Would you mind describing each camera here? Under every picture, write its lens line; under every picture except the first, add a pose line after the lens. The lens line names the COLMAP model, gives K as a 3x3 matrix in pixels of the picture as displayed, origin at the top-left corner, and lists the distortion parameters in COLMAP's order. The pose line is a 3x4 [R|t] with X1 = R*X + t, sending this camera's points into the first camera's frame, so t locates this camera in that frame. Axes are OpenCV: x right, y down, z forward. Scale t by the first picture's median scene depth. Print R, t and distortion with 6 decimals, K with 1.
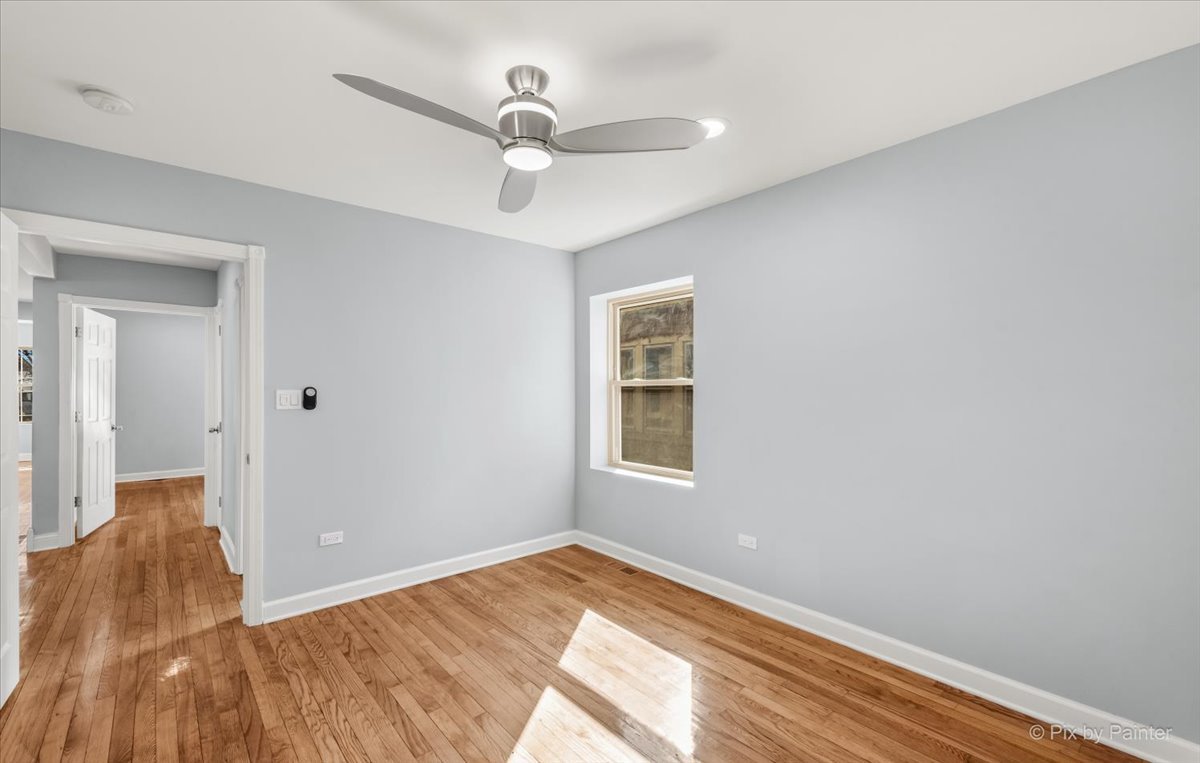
lens RADIAL K [[496.4, 0, 602.0], [0, 496.4, 387.1], [0, 0, 1]] dist [0.009927, -0.000164]
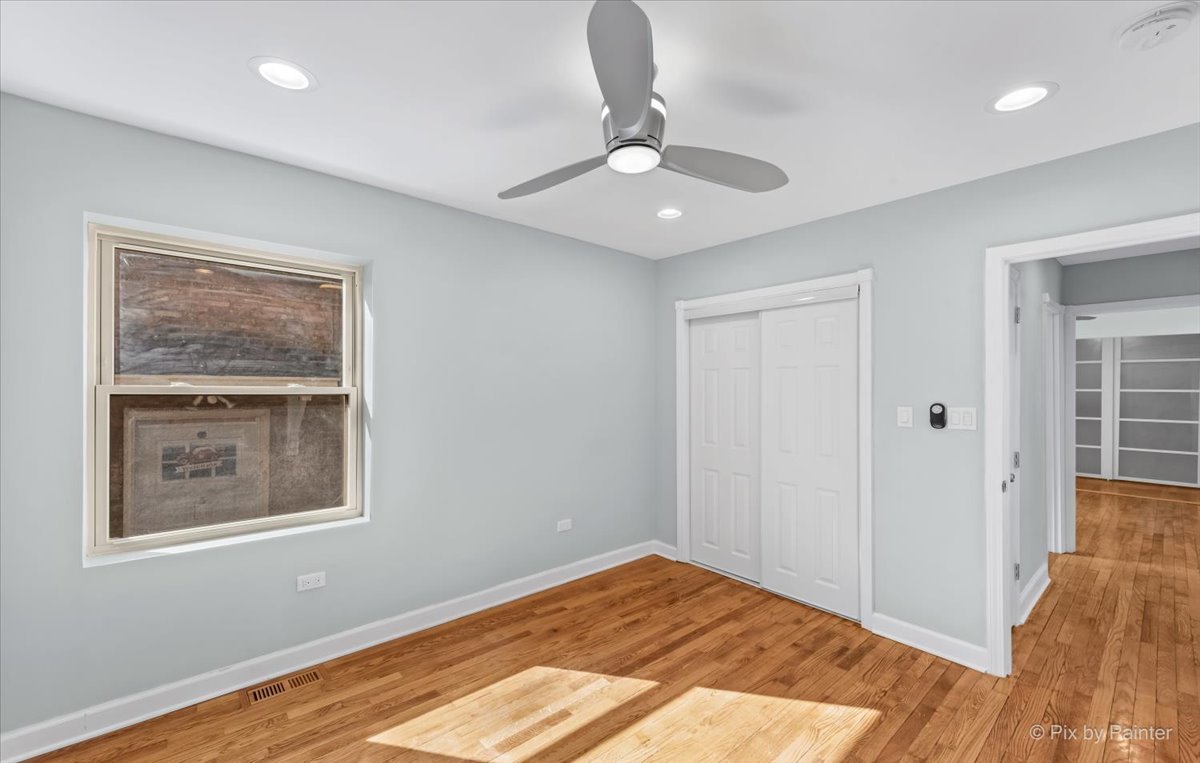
lens RADIAL K [[471.9, 0, 600.2], [0, 471.9, 388.9], [0, 0, 1]] dist [0.000954, -0.000187]
pose [[0.012189, 0.009886, 0.999877, -0.528519], [-0.001013, 0.999951, -0.009875, -0.006619], [-0.999925, -0.000893, 0.012198, 0.559026]]
